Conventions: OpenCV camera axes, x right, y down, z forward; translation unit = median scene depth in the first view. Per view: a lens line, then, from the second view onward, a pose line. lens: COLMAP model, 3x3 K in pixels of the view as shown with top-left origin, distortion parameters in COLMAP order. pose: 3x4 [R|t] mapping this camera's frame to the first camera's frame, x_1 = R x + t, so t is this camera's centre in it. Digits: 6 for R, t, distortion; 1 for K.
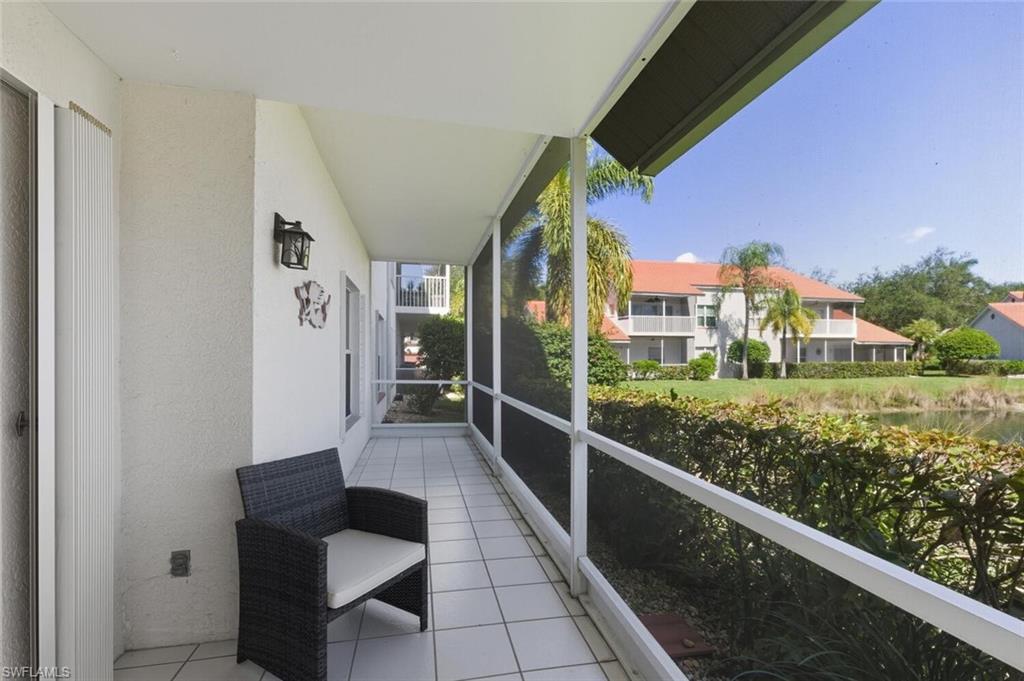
lens RADIAL K [[442.8, 0, 519.9], [0, 442.8, 358.4], [0, 0, 1]] dist [0.002325, 0.000454]
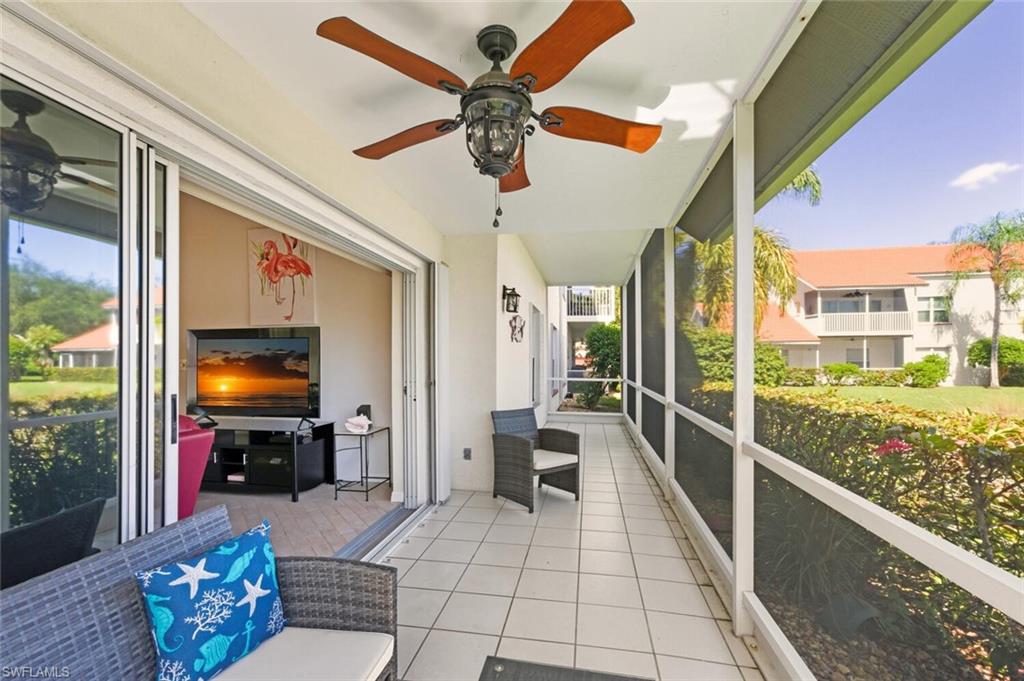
lens RADIAL K [[442.8, 0, 519.9], [0, 442.8, 358.4], [0, 0, 1]] dist [0.002325, 0.000454]
pose [[0.927850, -0.004443, -0.372926, 0.032252], [0.001377, 0.999963, -0.008488, 0.001376], [0.372950, 0.007362, 0.927822, -0.104663]]
